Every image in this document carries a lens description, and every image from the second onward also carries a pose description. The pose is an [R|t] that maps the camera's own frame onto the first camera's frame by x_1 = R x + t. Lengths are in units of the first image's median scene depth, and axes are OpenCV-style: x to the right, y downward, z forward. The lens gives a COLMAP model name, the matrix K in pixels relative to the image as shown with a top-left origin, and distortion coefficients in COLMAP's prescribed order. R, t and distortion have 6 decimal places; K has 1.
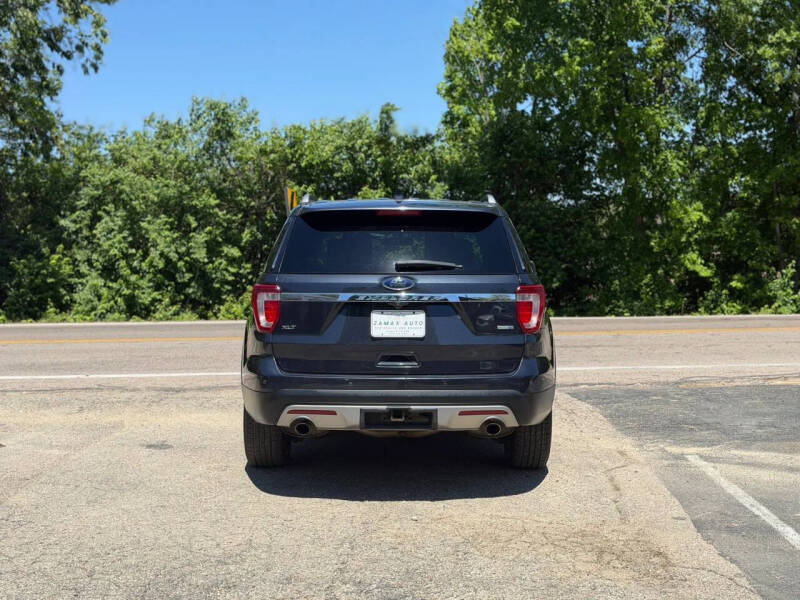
lens RADIAL K [[1110.5, 0, 400.0], [0, 1110.5, 300.0], [0, 0, 1]] dist [0.184479, -0.395018]
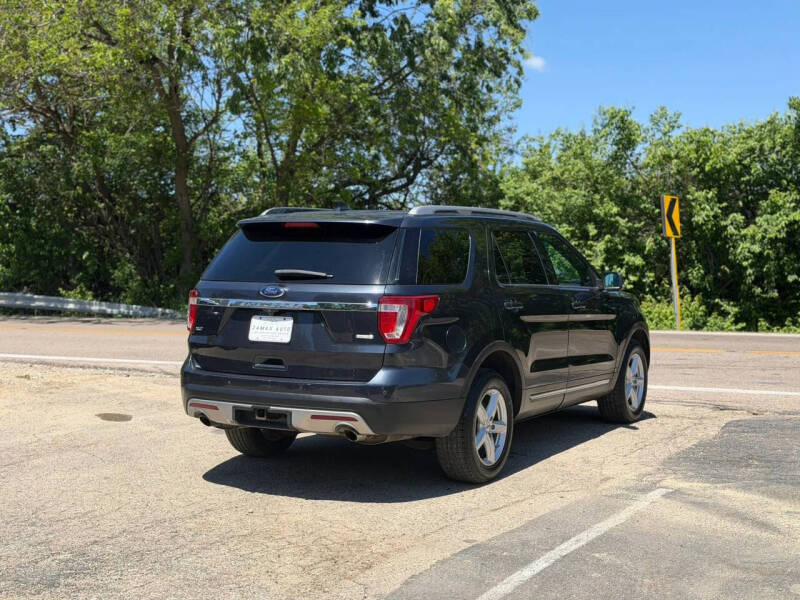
lens RADIAL K [[1110.5, 0, 400.0], [0, 1110.5, 300.0], [0, 0, 1]] dist [0.184479, -0.395018]
pose [[0.867435, 0.022699, -0.497033, 0.183220], [-0.026081, 0.999660, 0.000137, -0.002802], [0.496867, 0.012845, 0.867732, 0.038409]]
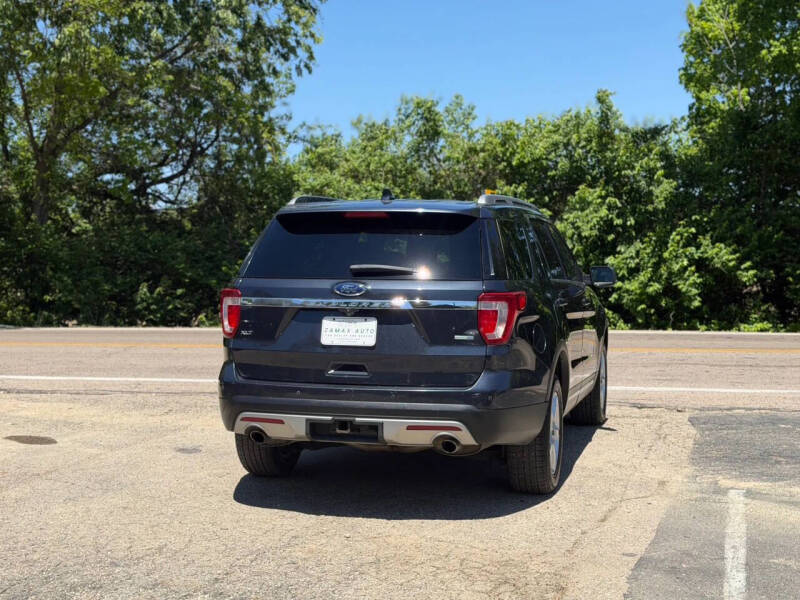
lens RADIAL K [[1198.0, 0, 368.4], [0, 1198.0, 300.3], [0, 0, 1]] dist [0.135502, -0.144141]
pose [[0.959759, 0.011815, -0.280577, 0.087068], [-0.013913, 0.999888, -0.005487, 0.000123], [0.280481, 0.009170, 0.959816, 0.005328]]
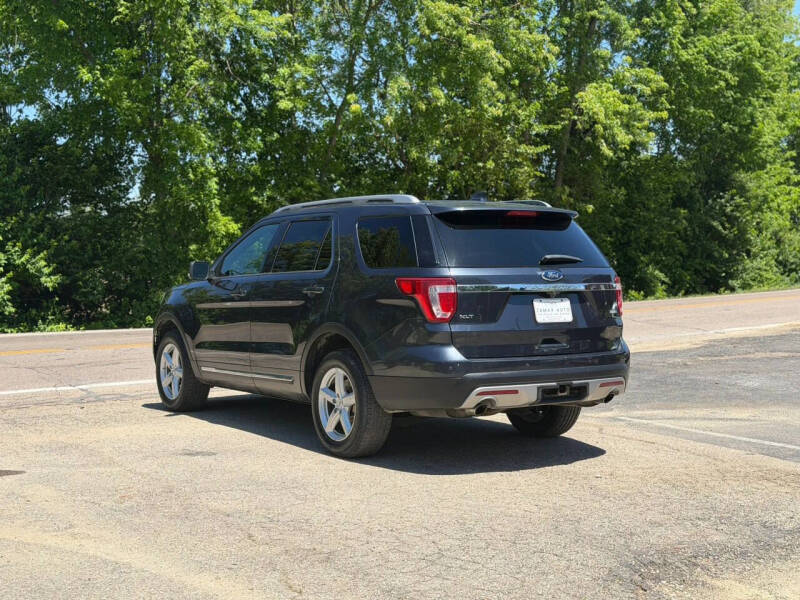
lens RADIAL K [[1110.5, 0, 400.0], [0, 1110.5, 300.0], [0, 0, 1]] dist [0.184479, -0.395018]
pose [[0.826104, -0.018366, 0.563218, -0.222763], [0.027832, 0.999579, -0.008227, 0.004554], [-0.562830, 0.022472, 0.826267, 0.041627]]
